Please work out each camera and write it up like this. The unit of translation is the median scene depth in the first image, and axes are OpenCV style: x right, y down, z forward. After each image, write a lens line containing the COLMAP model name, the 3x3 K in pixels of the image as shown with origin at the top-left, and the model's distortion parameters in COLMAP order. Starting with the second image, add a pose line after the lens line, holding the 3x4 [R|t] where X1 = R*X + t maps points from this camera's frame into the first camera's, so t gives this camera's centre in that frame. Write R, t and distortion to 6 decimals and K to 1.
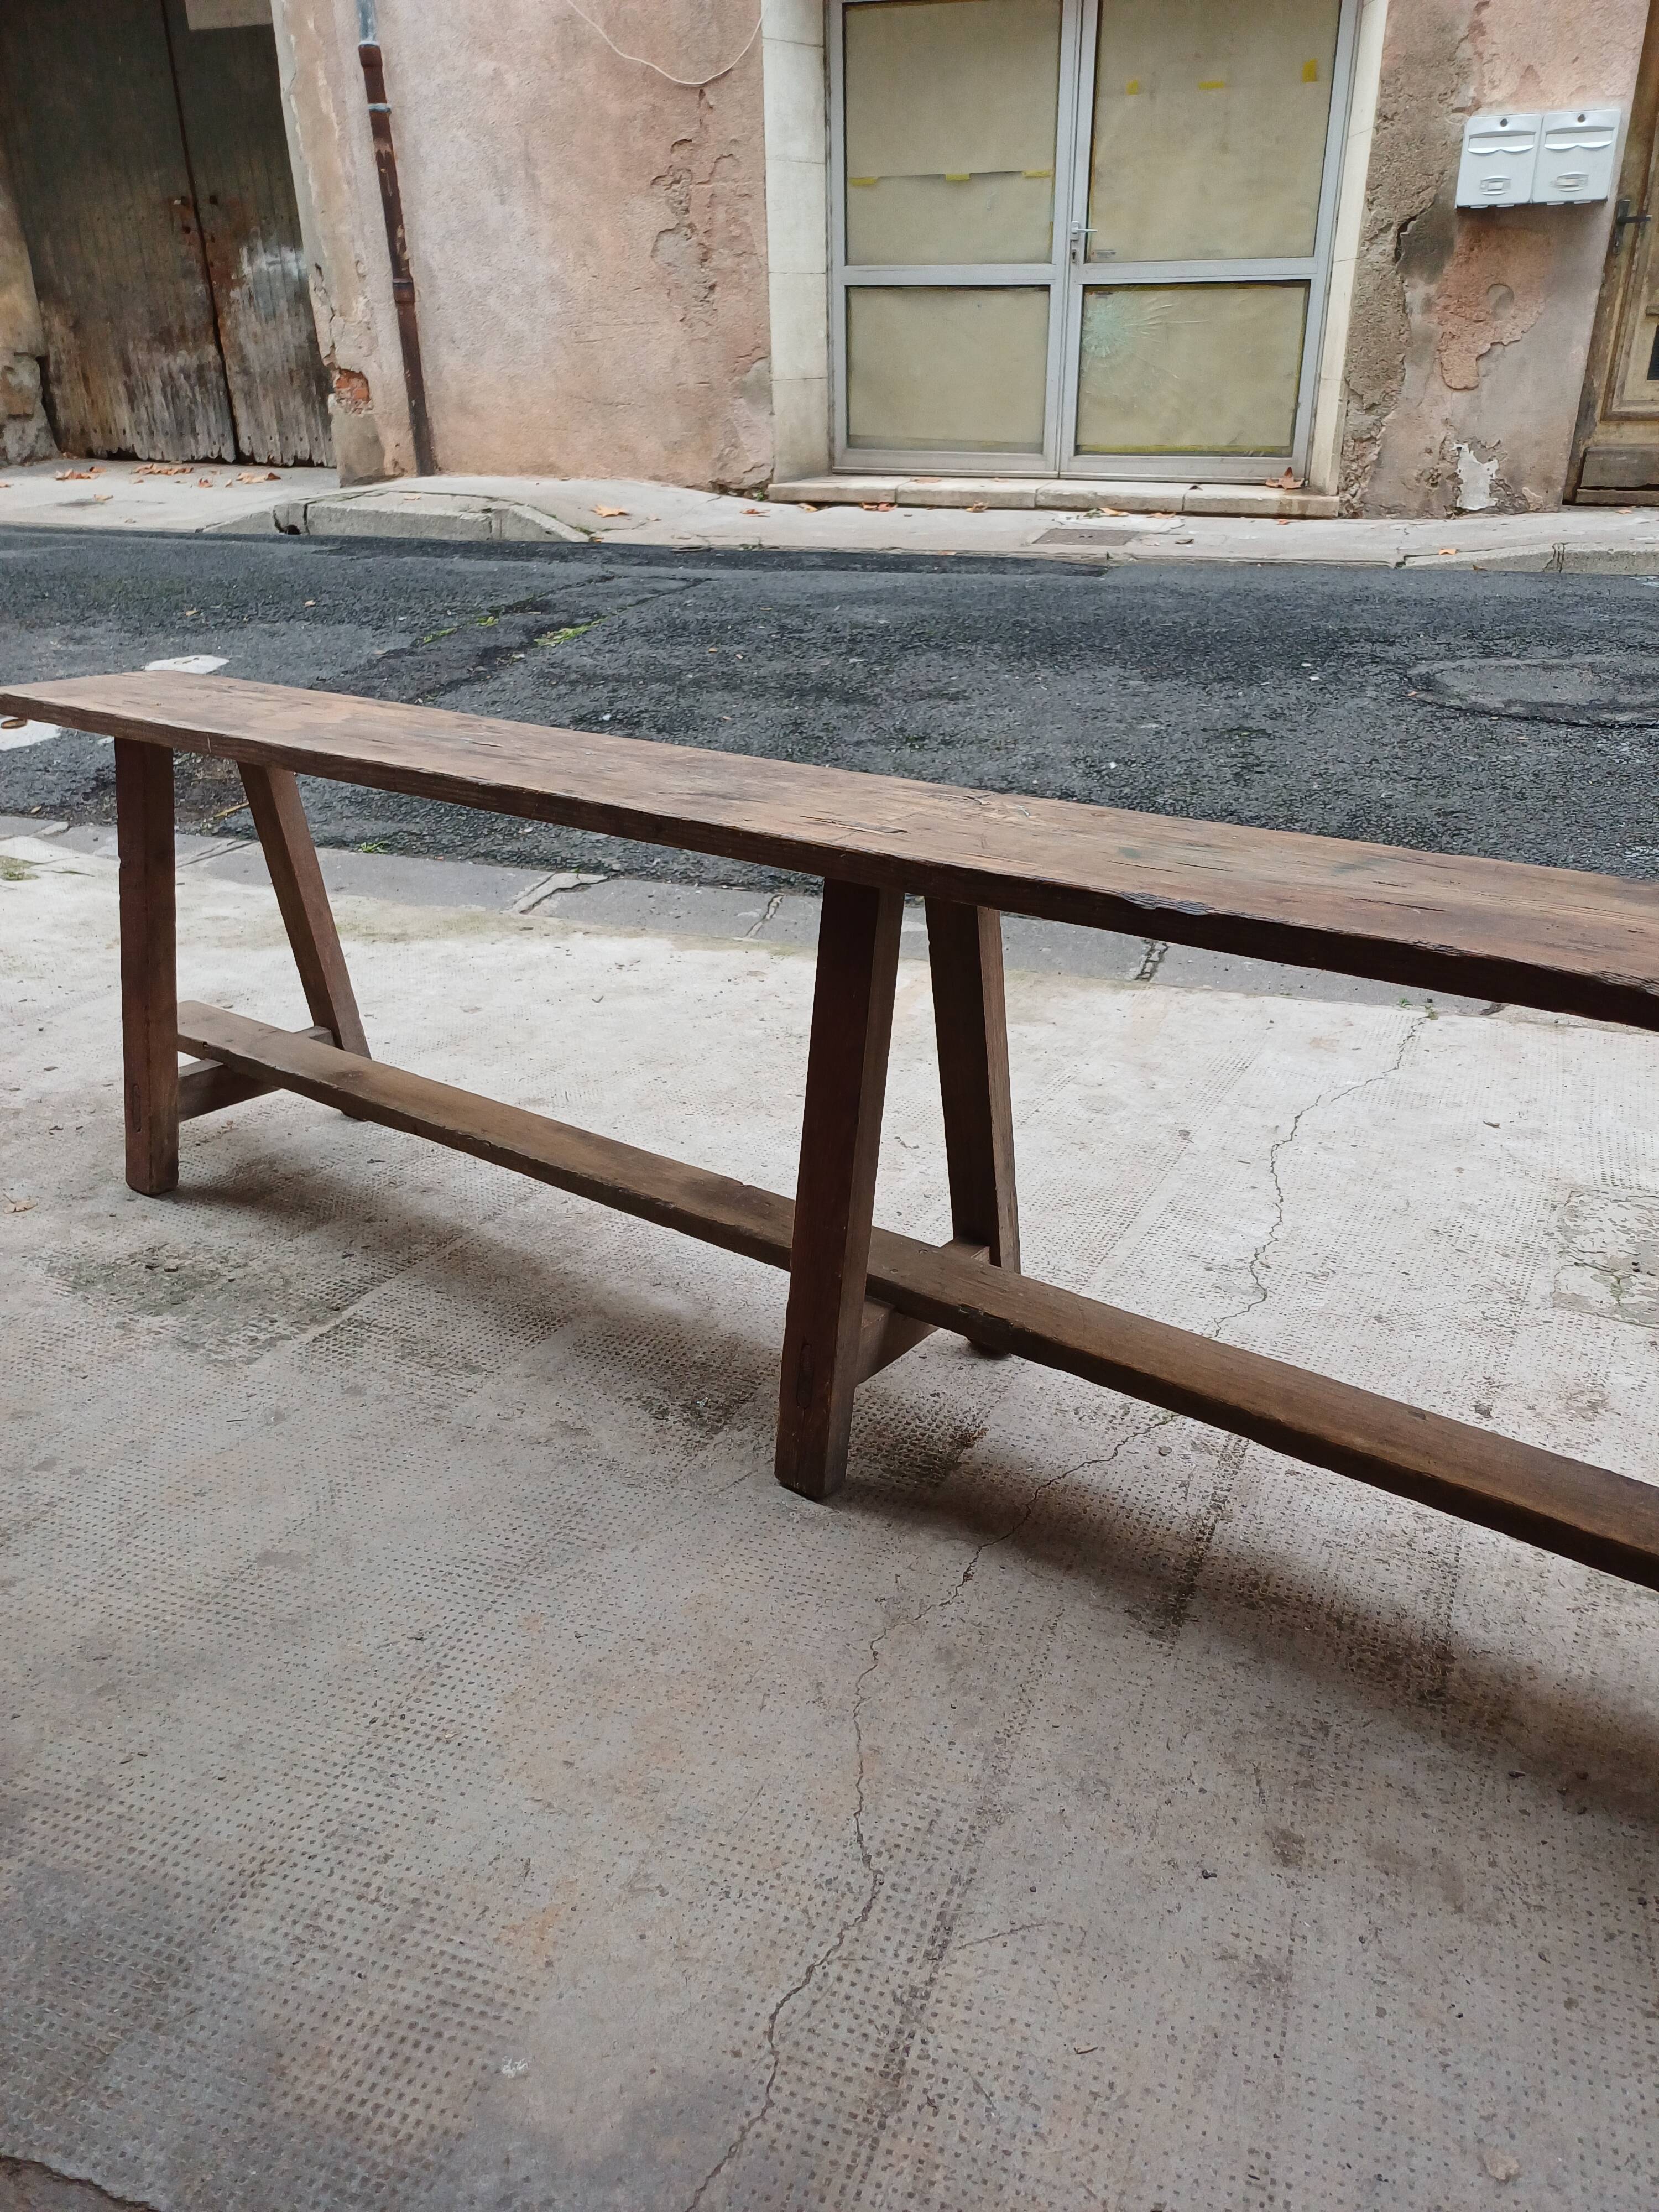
lens RADIAL K [[1591.9, 0, 862.7], [0, 1591.9, 1095.4], [0, 0, 1]] dist [0.033997, -0.024310]
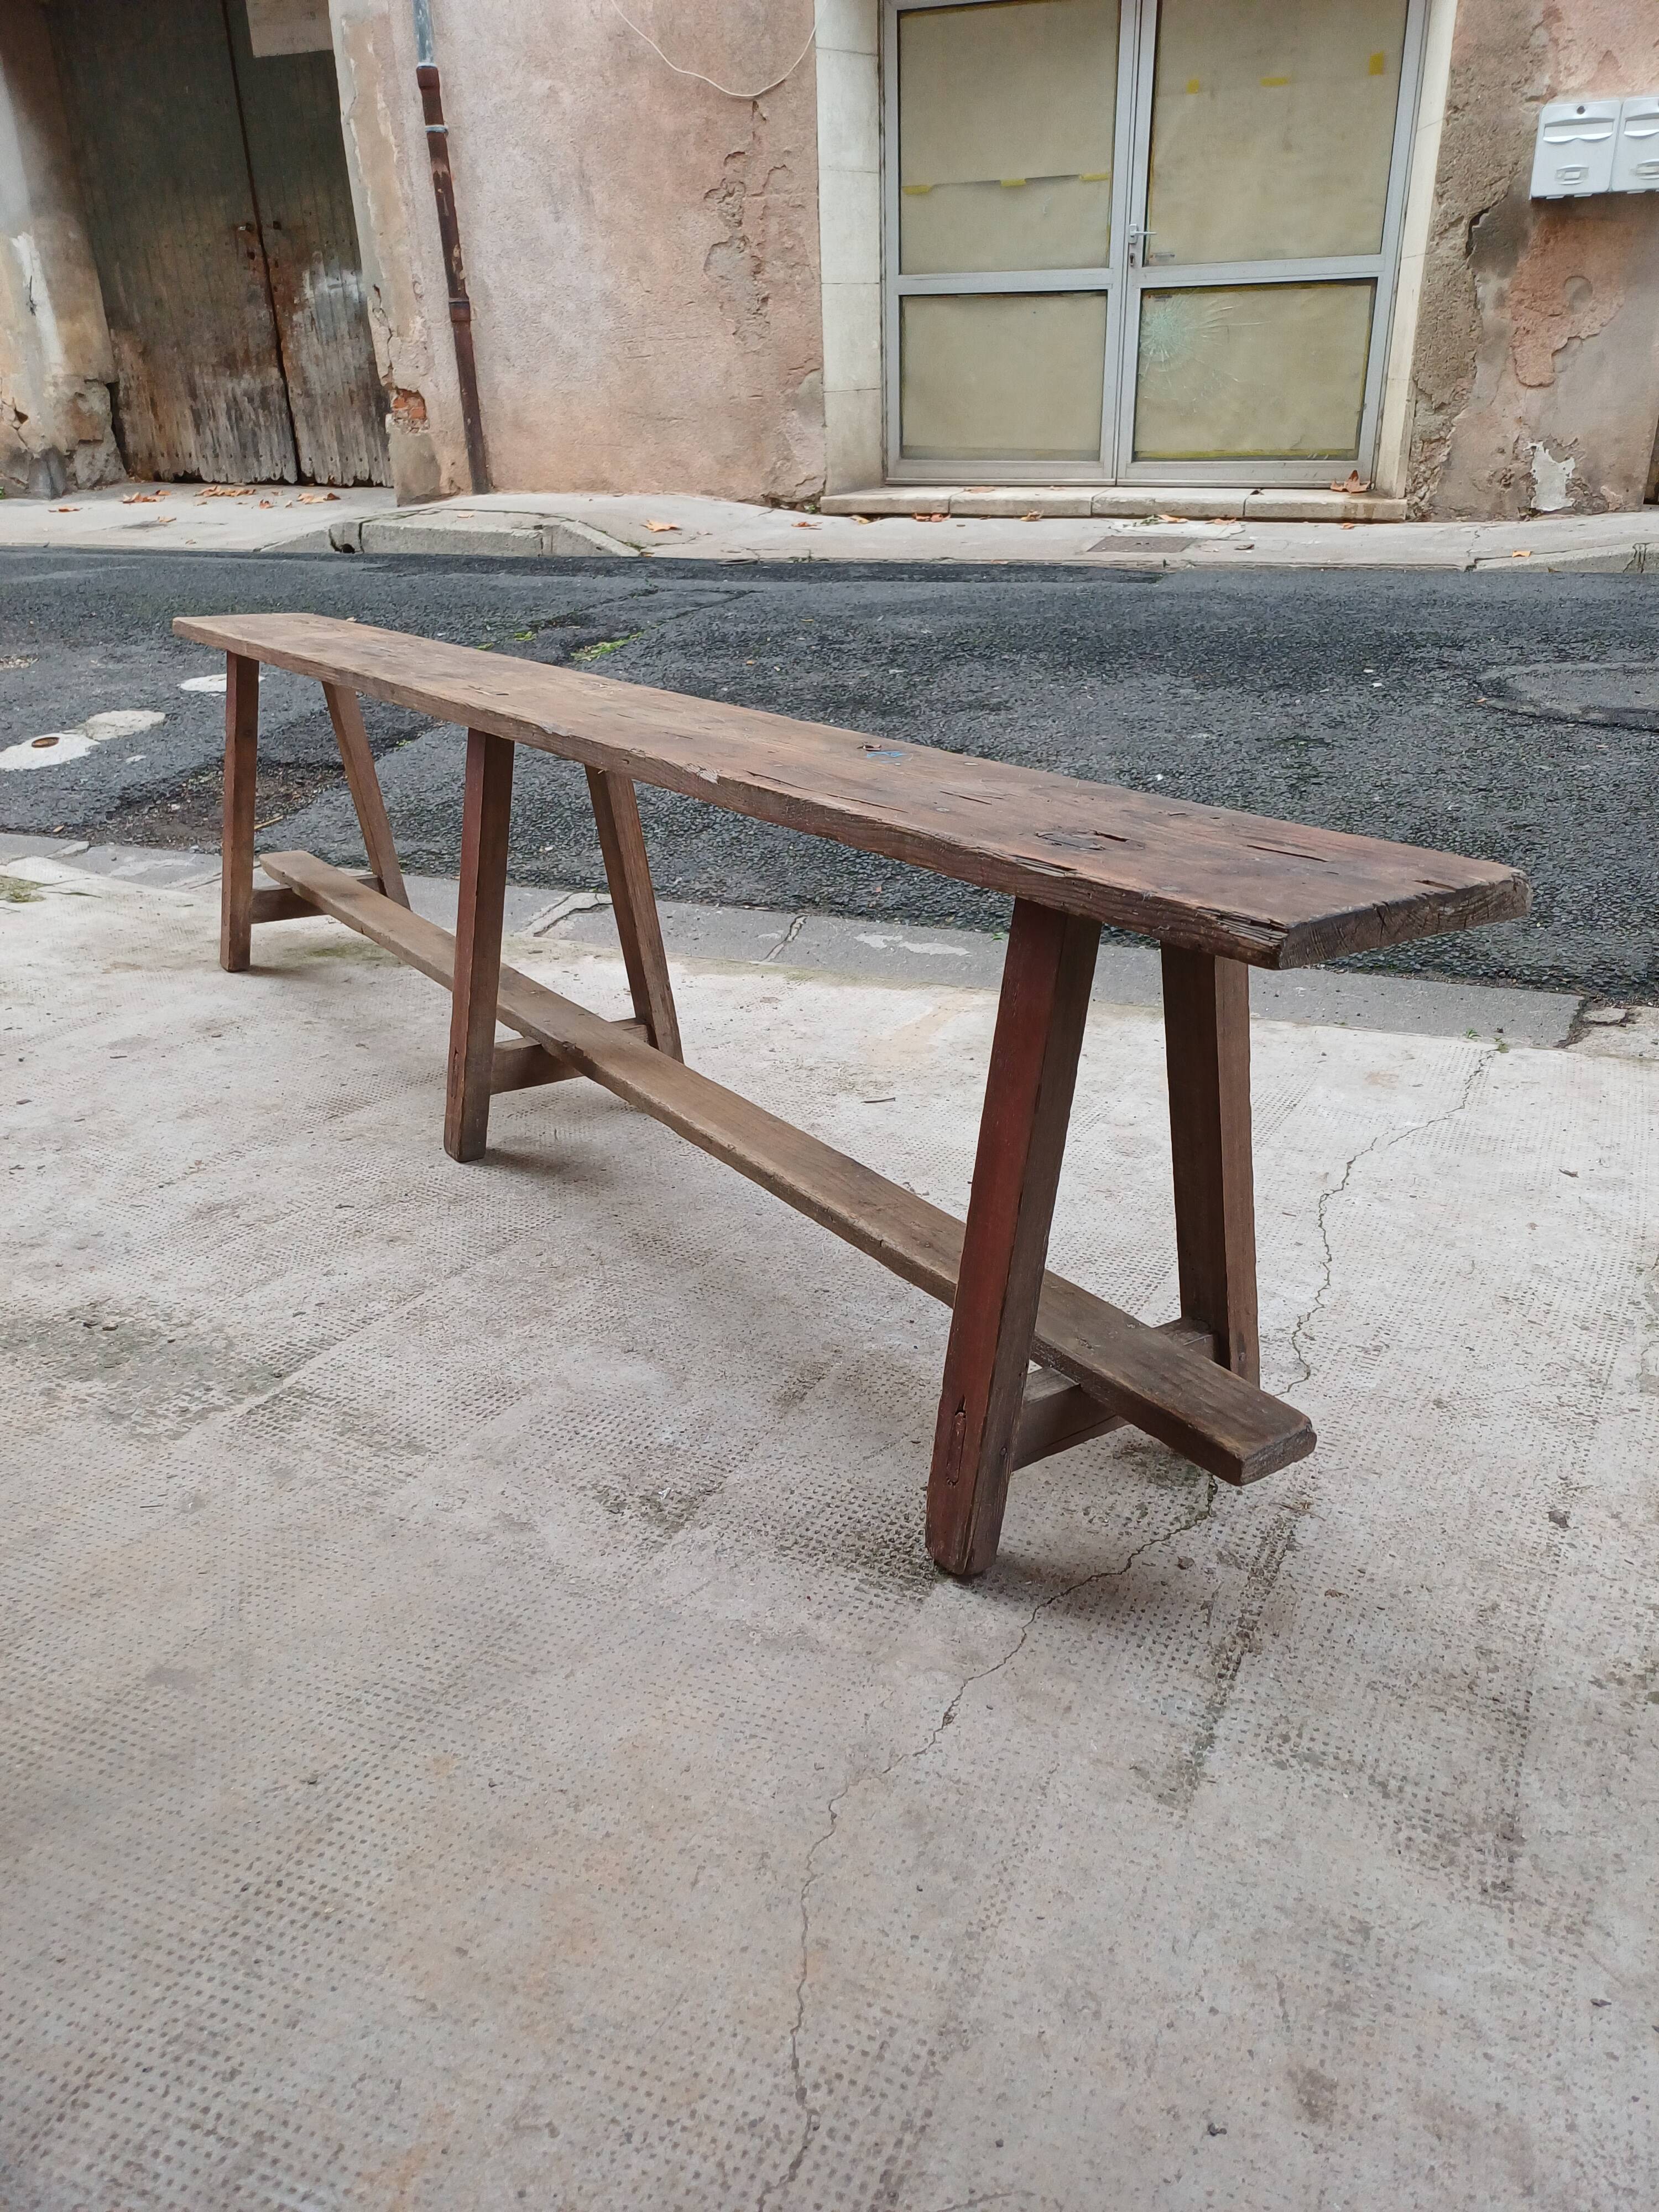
lens RADIAL K [[1595.8, 0, 839.6], [0, 1595.8, 1089.3], [0, 0, 1]] dist [0.040755, -0.031079]
pose [[0.998678, 0.004310, -0.051221, 0.012042], [-0.004945, 0.999912, -0.012271, -0.006538], [0.051164, 0.012508, 0.998612, 0.030324]]
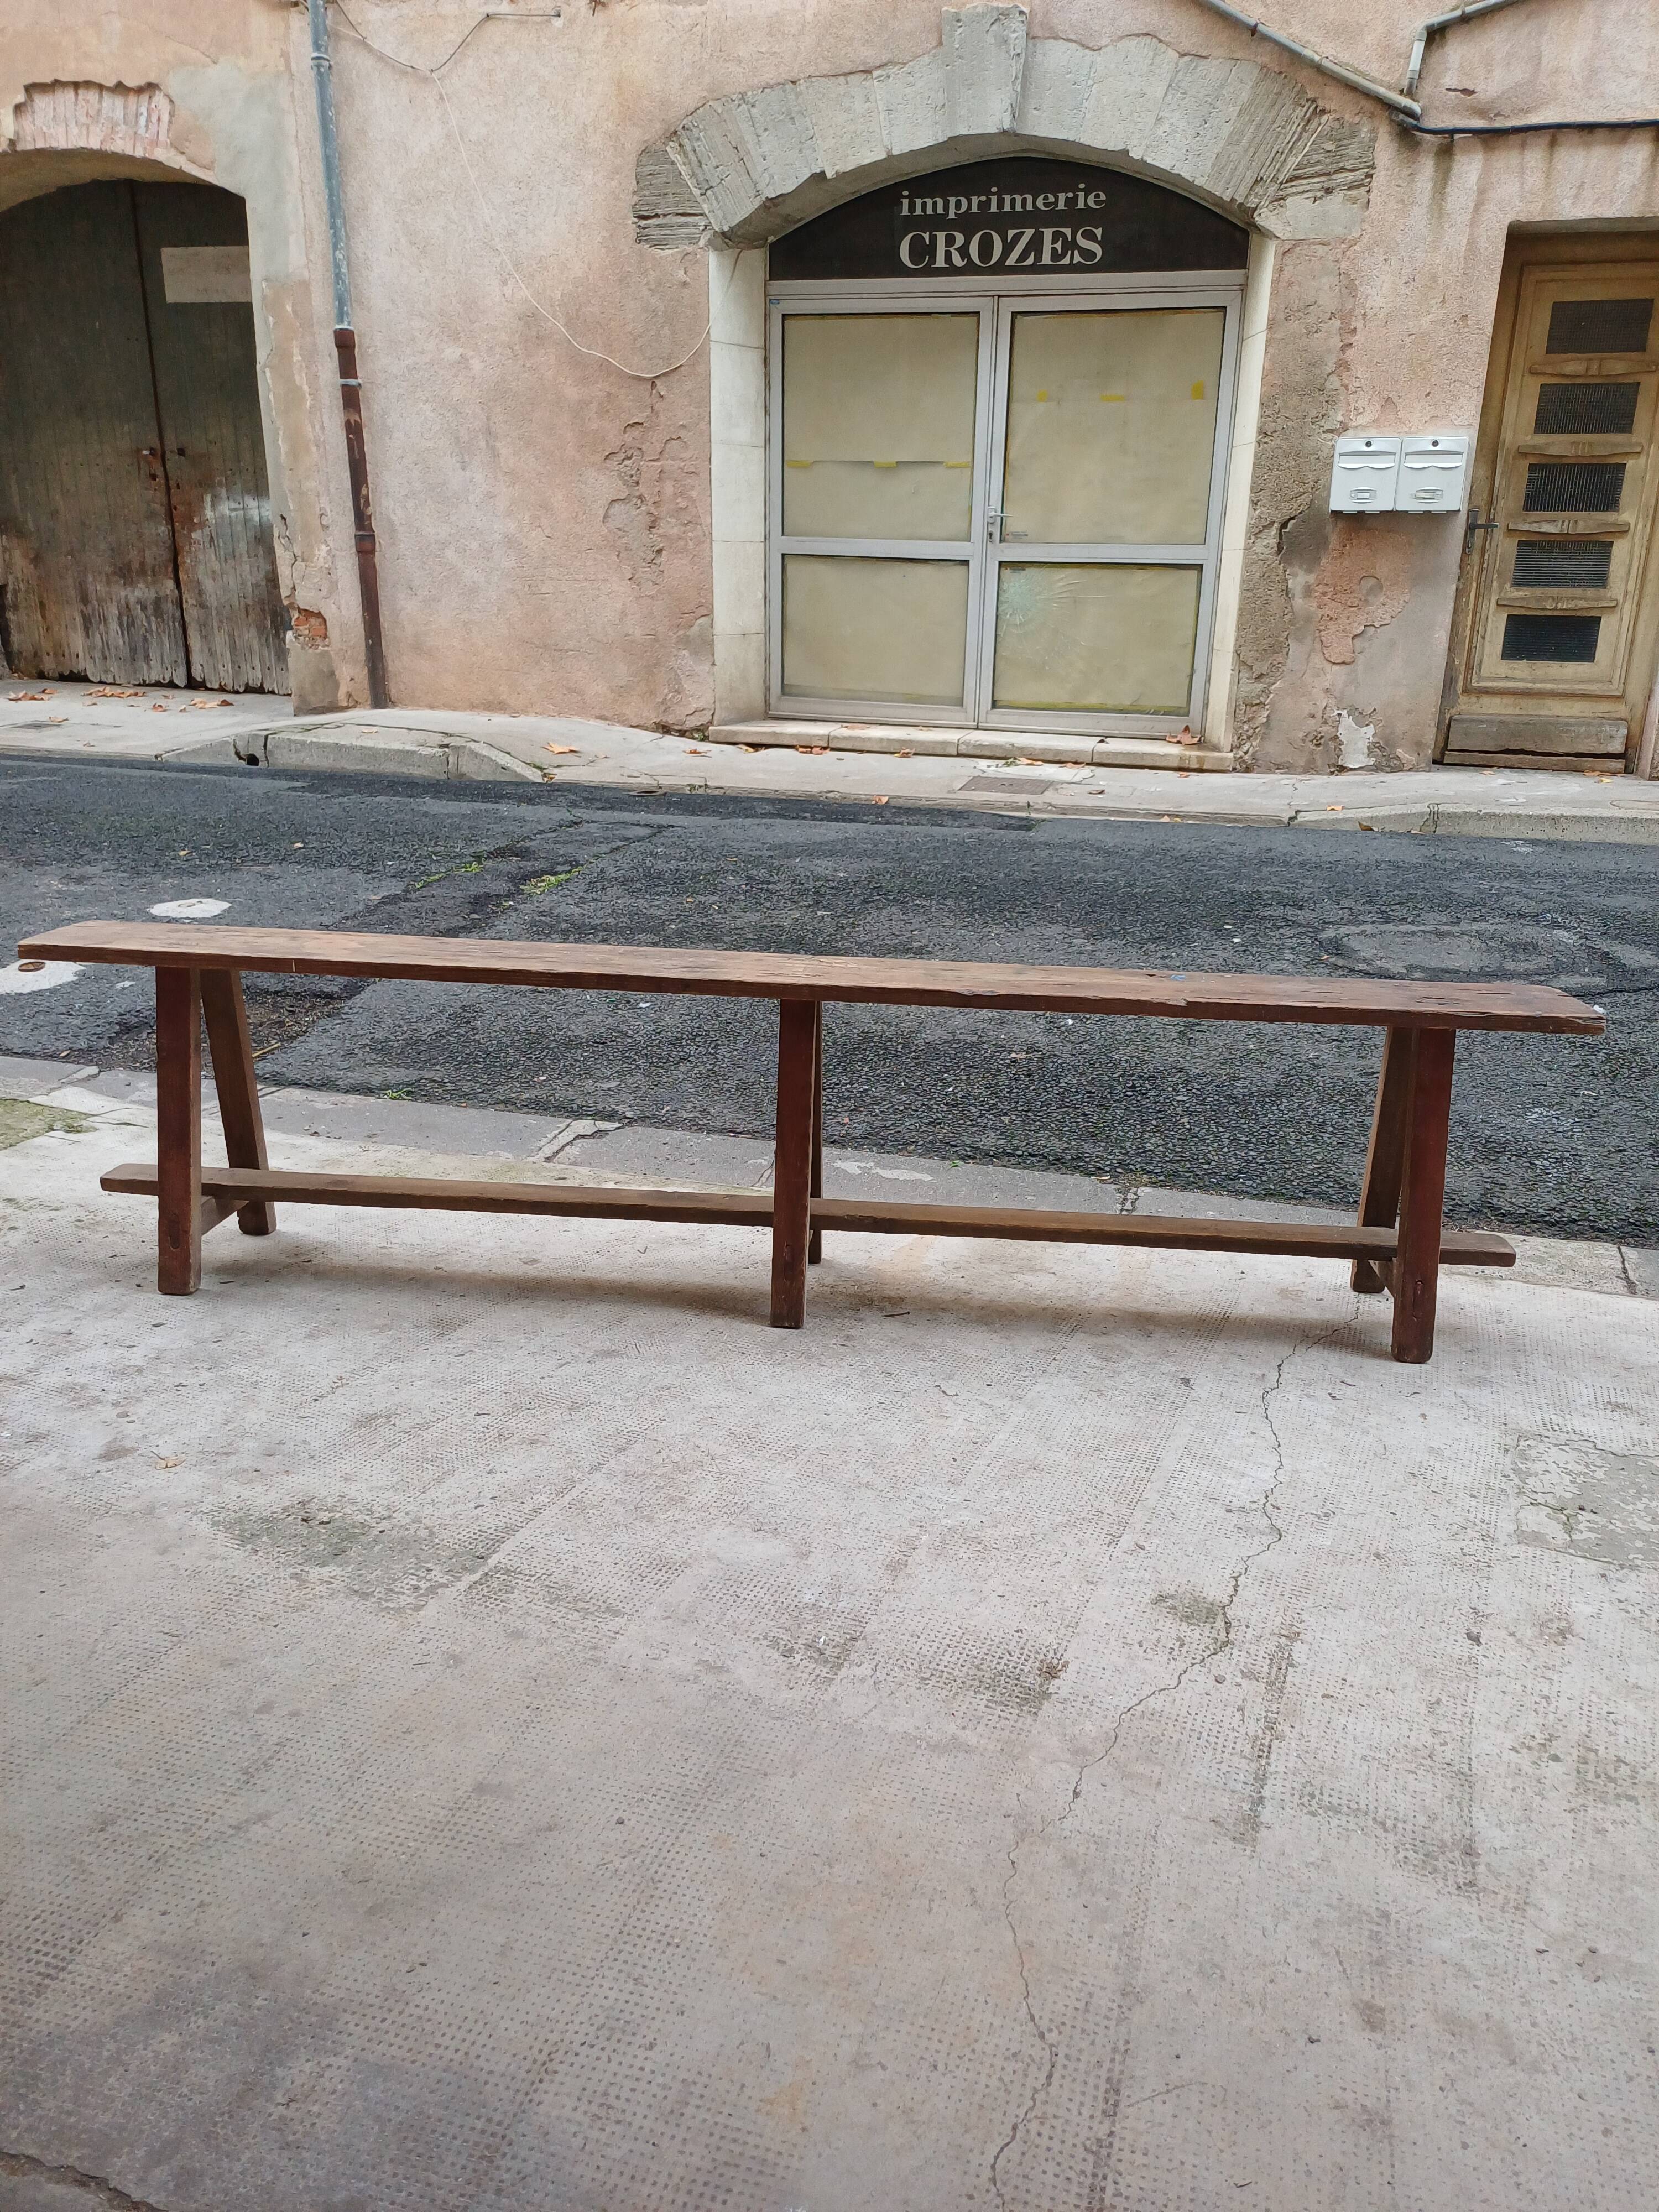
lens RADIAL K [[1576.4, 0, 874.9], [0, 1576.4, 1092.9], [0, 0, 1]] dist [0.032523, -0.020673]
pose [[0.997645, 0.007364, 0.068189, -0.040842], [0.001081, 0.992408, -0.122987, -0.017646], [-0.068577, 0.122772, 0.990063, -0.055683]]
